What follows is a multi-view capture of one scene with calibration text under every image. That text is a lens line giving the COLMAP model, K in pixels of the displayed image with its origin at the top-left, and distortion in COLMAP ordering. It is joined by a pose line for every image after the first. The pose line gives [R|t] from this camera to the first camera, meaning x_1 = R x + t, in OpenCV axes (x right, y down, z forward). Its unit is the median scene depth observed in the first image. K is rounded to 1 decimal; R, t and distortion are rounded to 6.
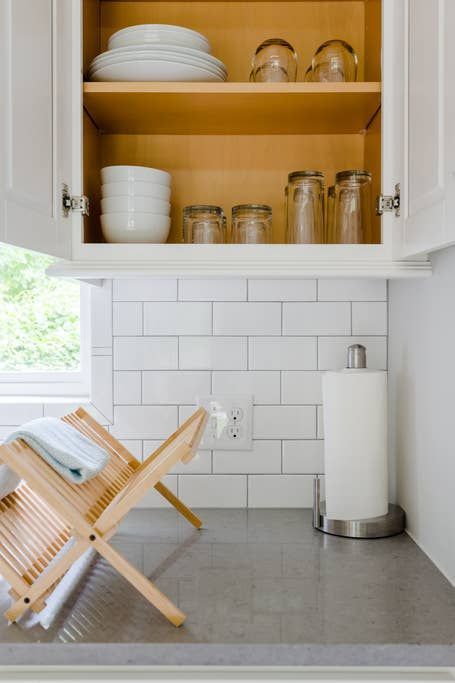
lens RADIAL K [[696.8, 0, 227.2], [0, 696.8, 328.1], [0, 0, 1]] dist [0.006828, 0.004095]
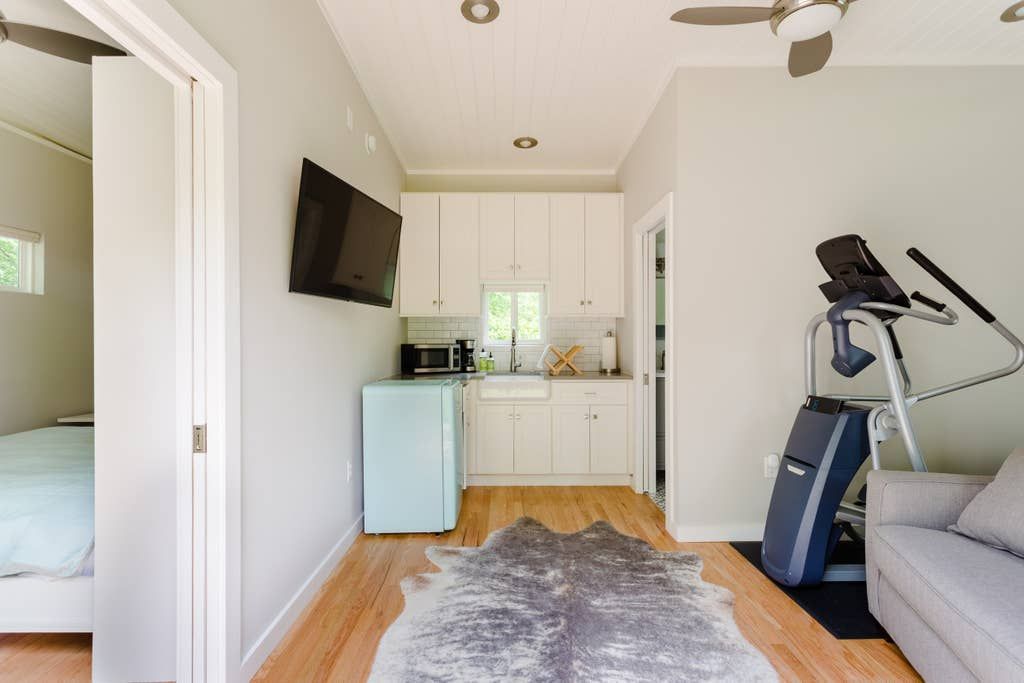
lens RADIAL K [[499.6, 0, 497.8], [0, 499.6, 341.3], [0, 0, 1]] dist [0.000932, 0.000720]
pose [[0.999992, 0.002087, 0.003500, -0.538732], [-0.002102, 0.999988, 0.004379, 0.073408], [-0.003491, -0.004387, 0.999984, -2.197678]]
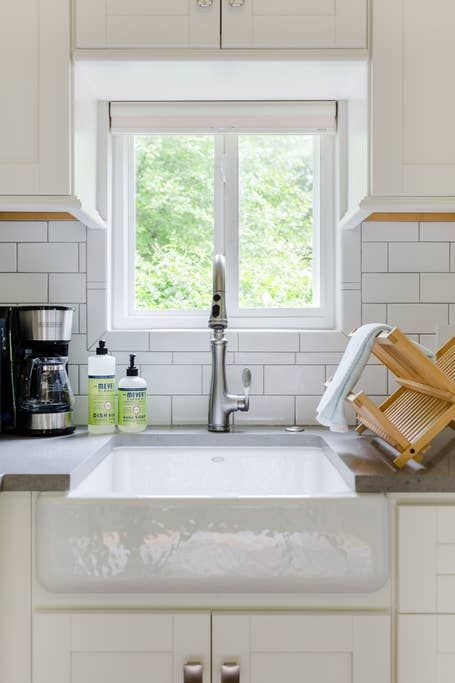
lens RADIAL K [[761.2, 0, 227.0], [0, 761.2, 338.7], [0, 0, 1]] dist [0.020924, 0.012353]
pose [[0.999948, 0.003513, 0.009550, -0.427257], [-0.003641, 0.999903, 0.013456, 0.111600], [-0.009502, -0.013490, 0.999864, -0.261626]]
